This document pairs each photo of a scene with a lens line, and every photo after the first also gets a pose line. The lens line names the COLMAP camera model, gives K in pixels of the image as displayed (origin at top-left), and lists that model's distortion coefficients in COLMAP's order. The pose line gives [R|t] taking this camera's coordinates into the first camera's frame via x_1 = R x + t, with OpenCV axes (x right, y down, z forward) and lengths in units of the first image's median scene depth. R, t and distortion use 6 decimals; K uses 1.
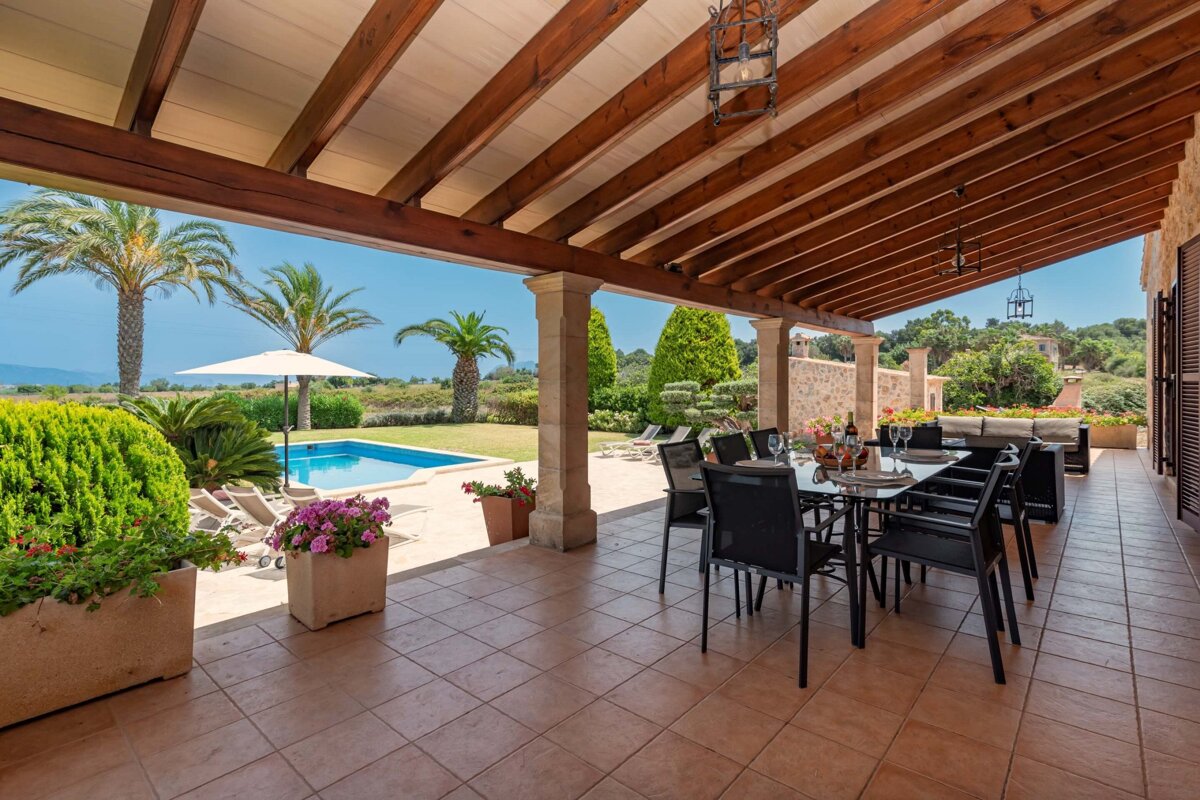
lens RADIAL K [[567.7, 0, 626.8], [0, 567.7, 384.5], [0, 0, 1]] dist [0.001737, 0.000384]
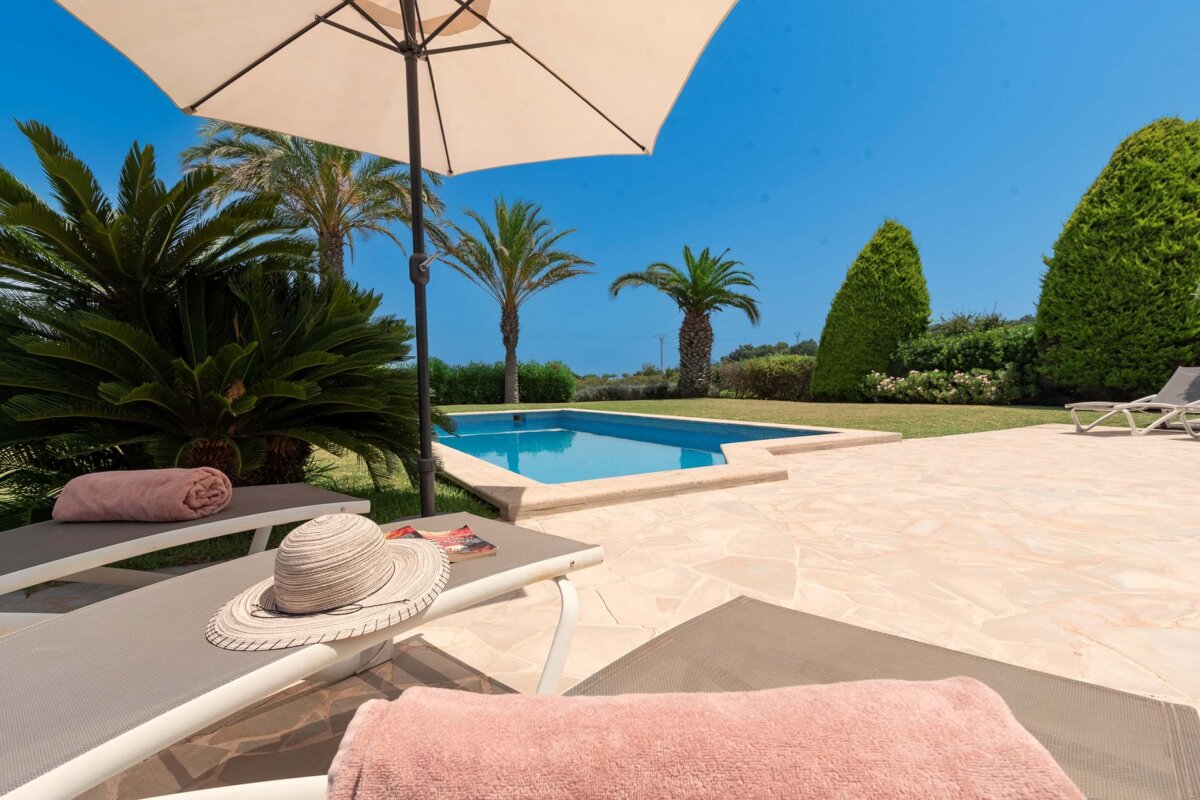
lens RADIAL K [[552.8, 0, 600.0], [0, 552.8, 400.0], [0, 0, 1]] dist [0.002249, 0.000097]
pose [[0.933512, -0.001485, -0.358542, -0.164769], [0.014114, 0.999369, 0.032608, 0.054303], [0.358268, -0.035501, 0.932944, 0.305012]]
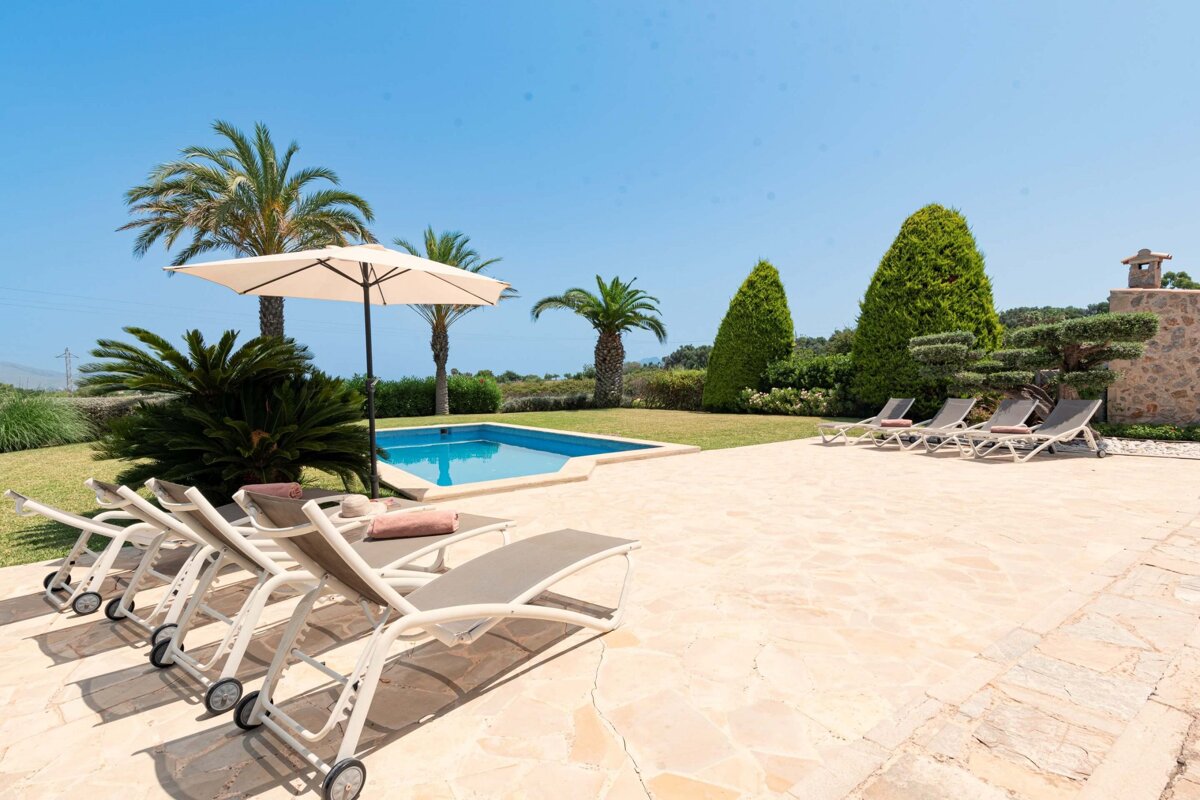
lens RADIAL K [[564.4, 0, 607.1], [0, 564.4, 400.1], [0, 0, 1]] dist [-0.003306, -0.000282]
pose [[0.967618, -0.008621, -0.252273, -0.083089], [0.017982, 0.999232, 0.034827, 0.031465], [0.251779, -0.038236, 0.967029, 0.194159]]
